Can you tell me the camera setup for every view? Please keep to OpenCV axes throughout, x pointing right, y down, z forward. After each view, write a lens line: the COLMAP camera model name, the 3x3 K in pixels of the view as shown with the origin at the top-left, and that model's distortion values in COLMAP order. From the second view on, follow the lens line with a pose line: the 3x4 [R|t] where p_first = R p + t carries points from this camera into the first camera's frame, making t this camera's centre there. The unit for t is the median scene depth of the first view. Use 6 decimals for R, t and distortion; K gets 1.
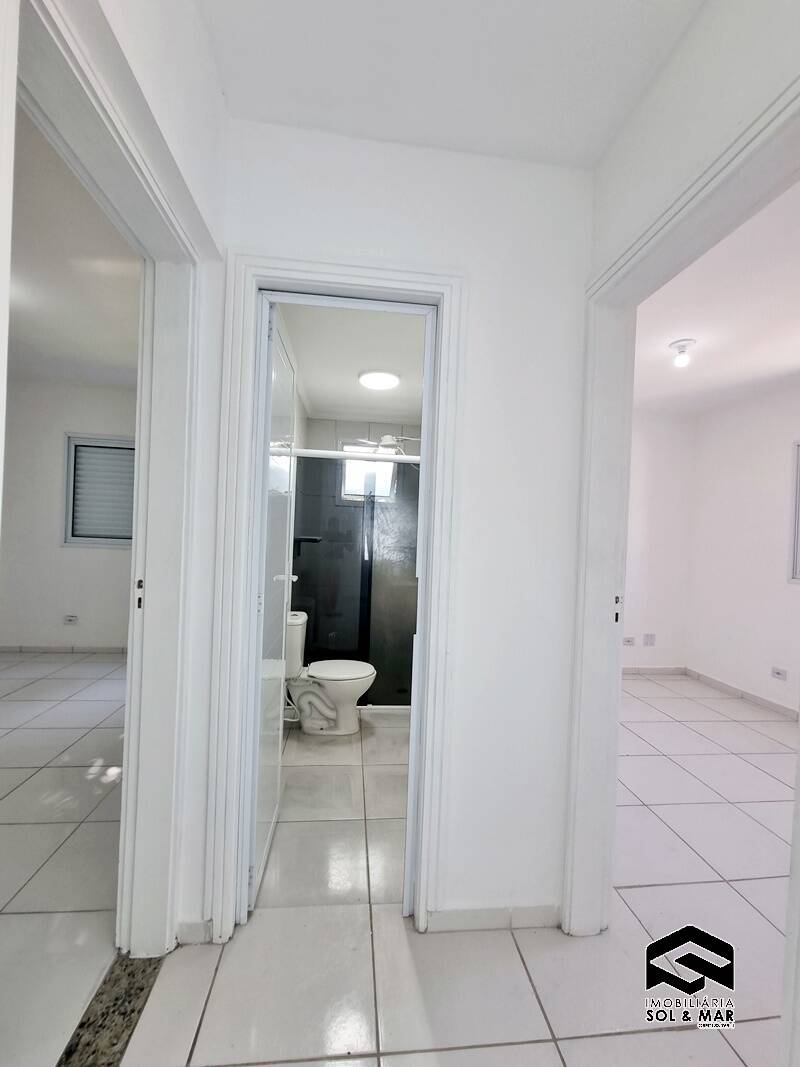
lens RADIAL K [[441.3, 0, 403.5], [0, 441.3, 534.4], [0, 0, 1]] dist [-0.001351, 0.000077]
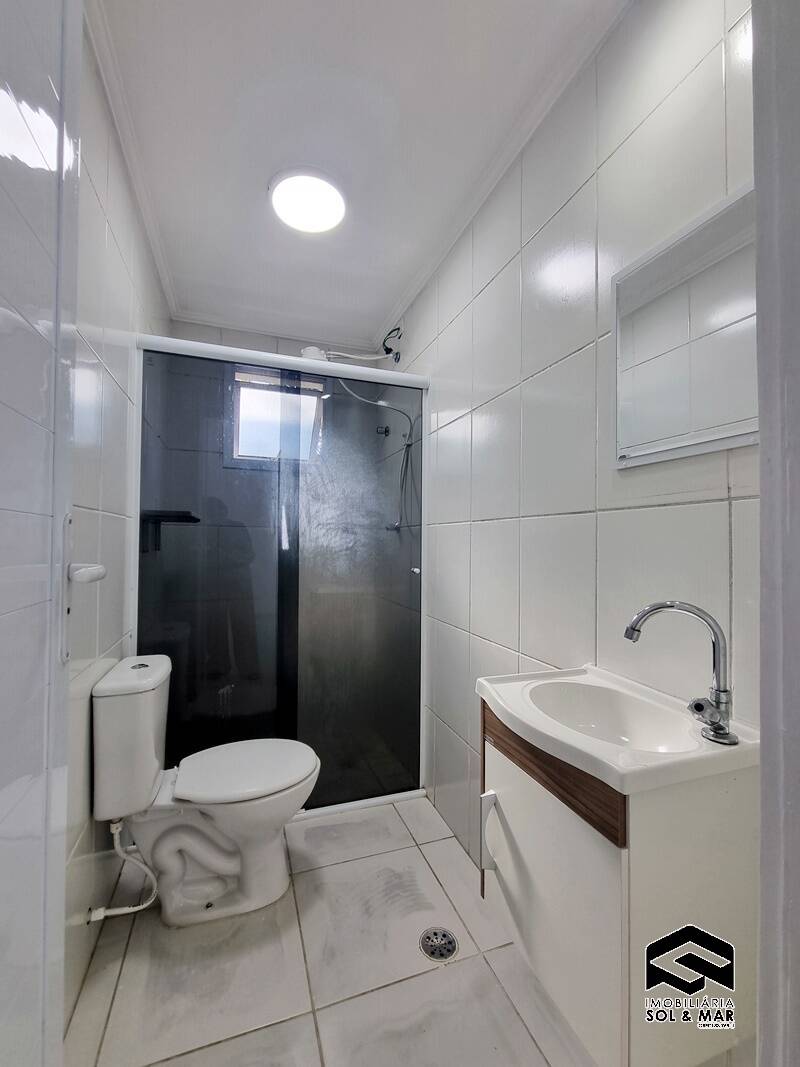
lens RADIAL K [[441.3, 0, 400.8], [0, 441.3, 530.8], [0, 0, 1]] dist [-0.001351, 0.000077]
pose [[0.971836, -0.028995, 0.233869, -0.079243], [0.034492, 0.999216, -0.019448, 0.054964], [-0.233121, 0.026967, 0.972074, 0.452782]]
